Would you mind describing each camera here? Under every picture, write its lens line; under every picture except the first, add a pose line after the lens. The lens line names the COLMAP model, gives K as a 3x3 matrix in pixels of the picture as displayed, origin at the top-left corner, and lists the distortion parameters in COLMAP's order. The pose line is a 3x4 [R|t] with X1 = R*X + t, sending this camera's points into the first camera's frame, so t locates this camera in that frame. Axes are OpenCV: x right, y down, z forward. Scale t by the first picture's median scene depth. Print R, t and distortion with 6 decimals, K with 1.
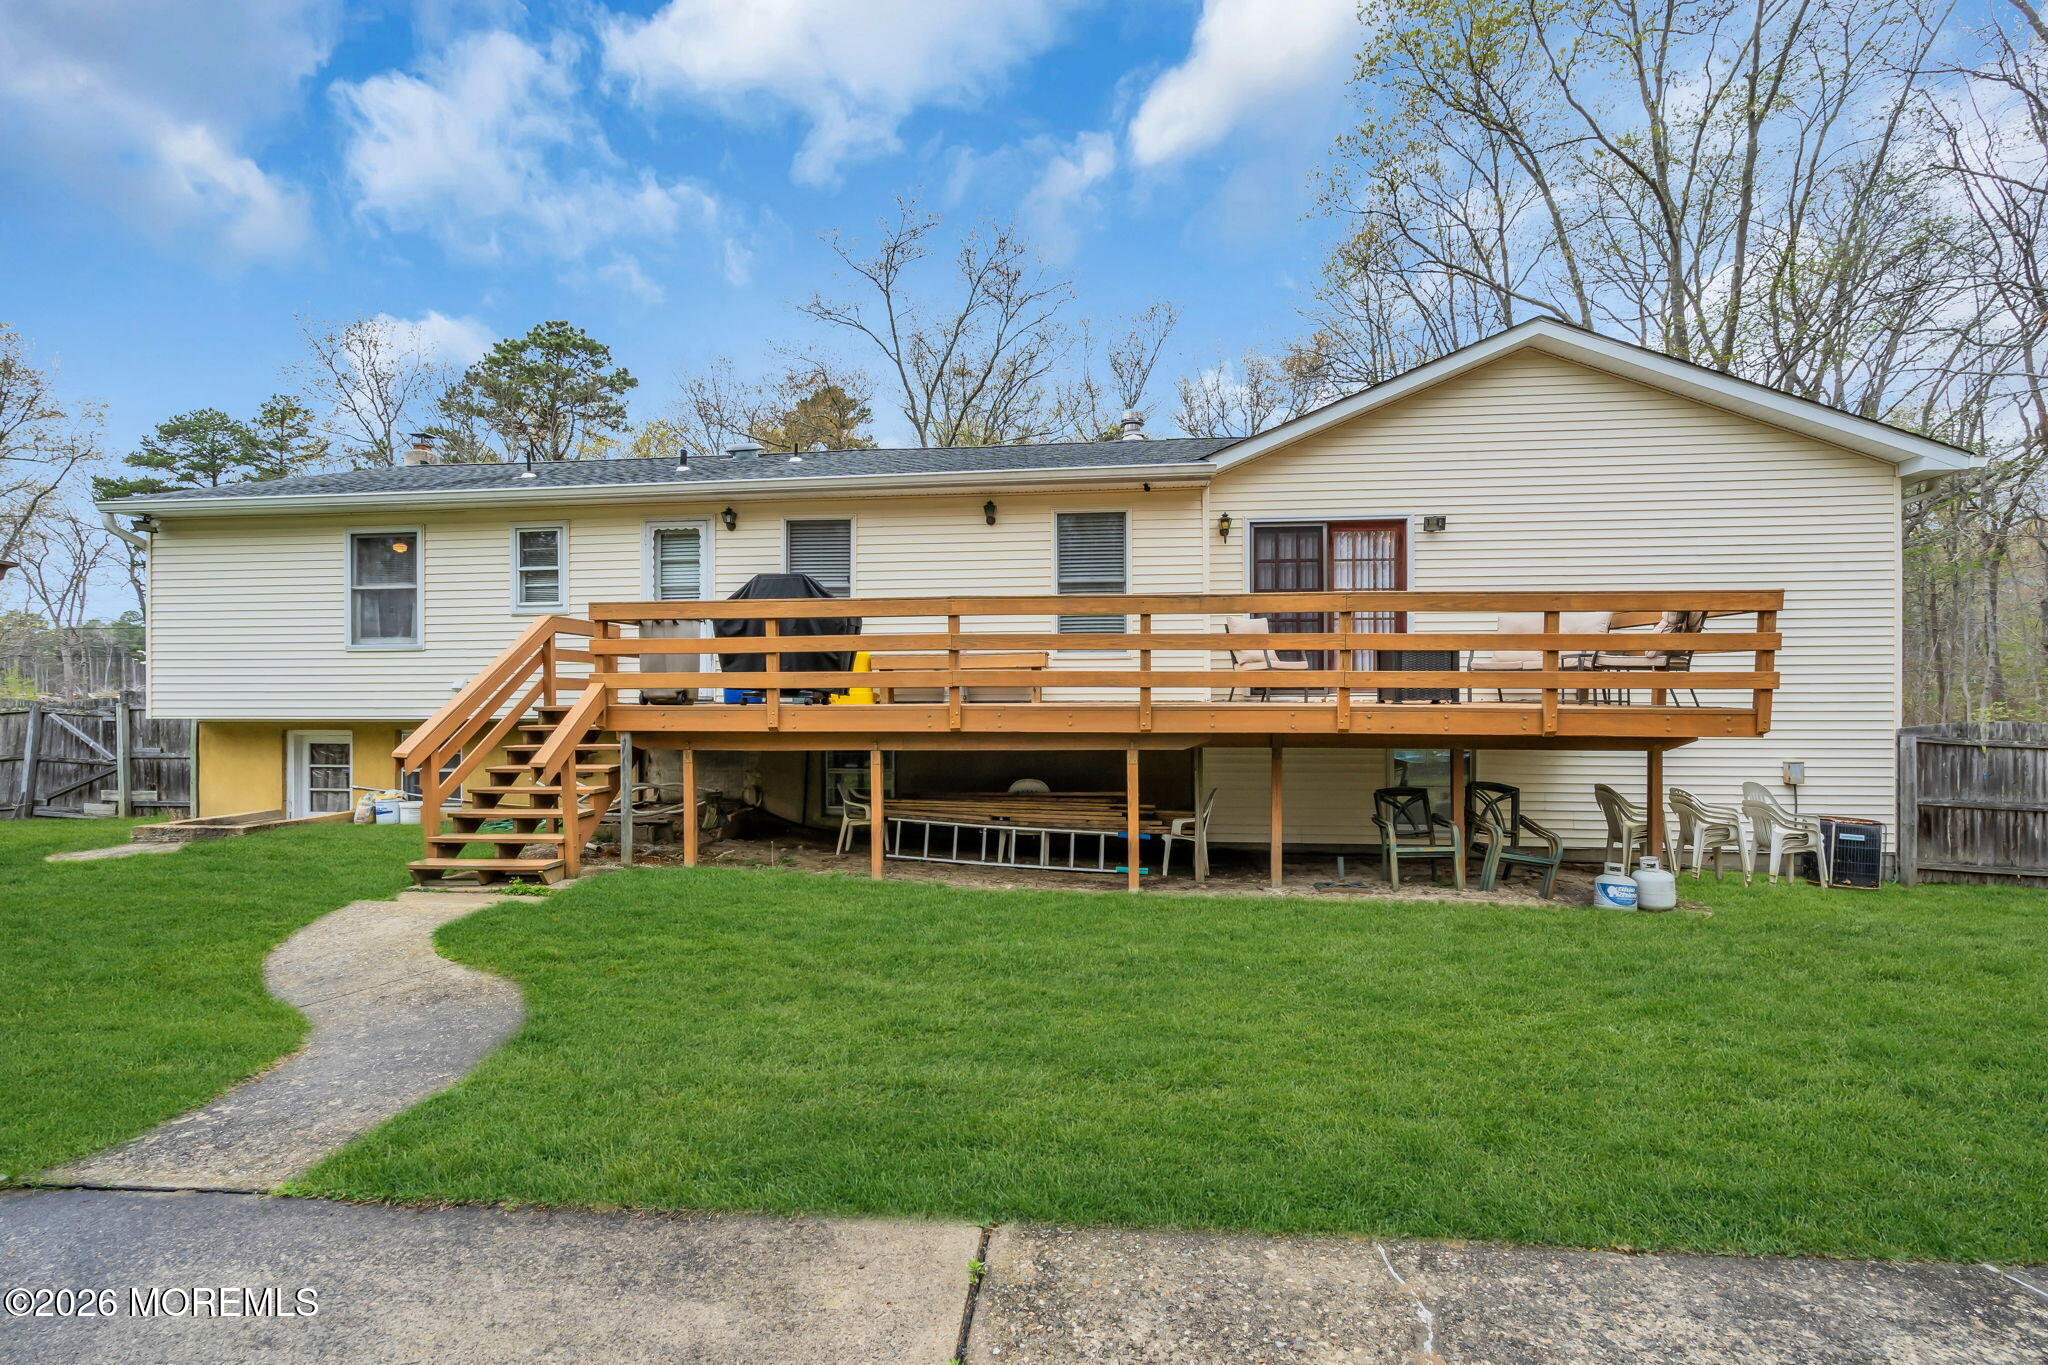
lens RADIAL K [[937.3, 0, 1016.7], [0, 937.3, 706.2], [0, 0, 1]] dist [-0.000214, 0.000041]
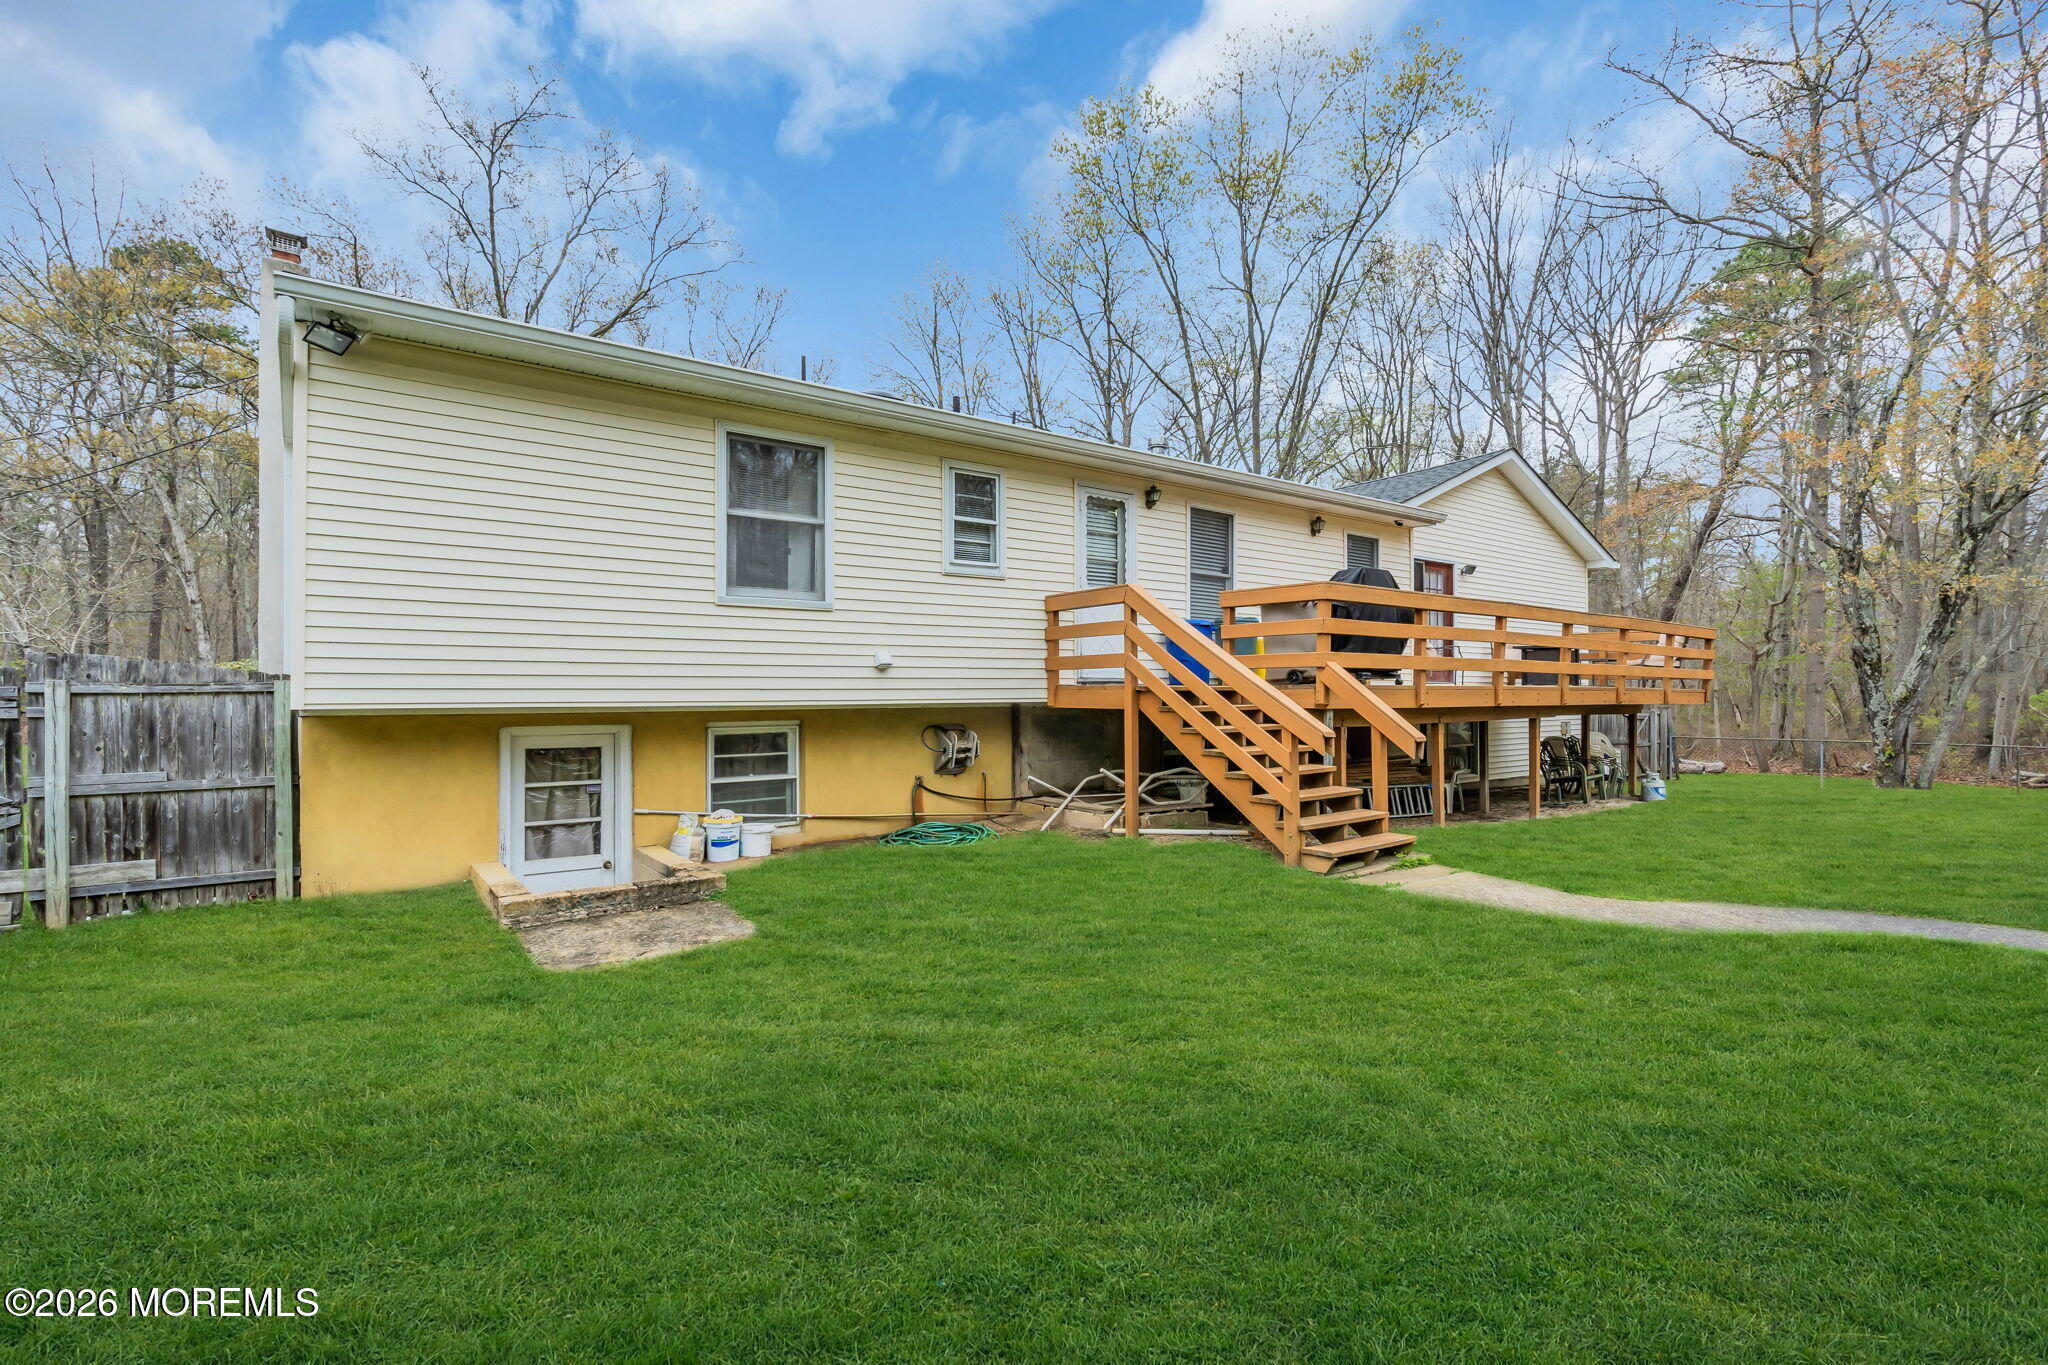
lens RADIAL K [[937.3, 0, 1016.7], [0, 937.3, 706.2], [0, 0, 1]] dist [-0.000214, 0.000041]
pose [[0.727155, -0.008573, 0.686420, -1.097333], [0.003840, 0.999957, 0.008421, 0.009312], [-0.686463, -0.003487, 0.727156, 0.395768]]
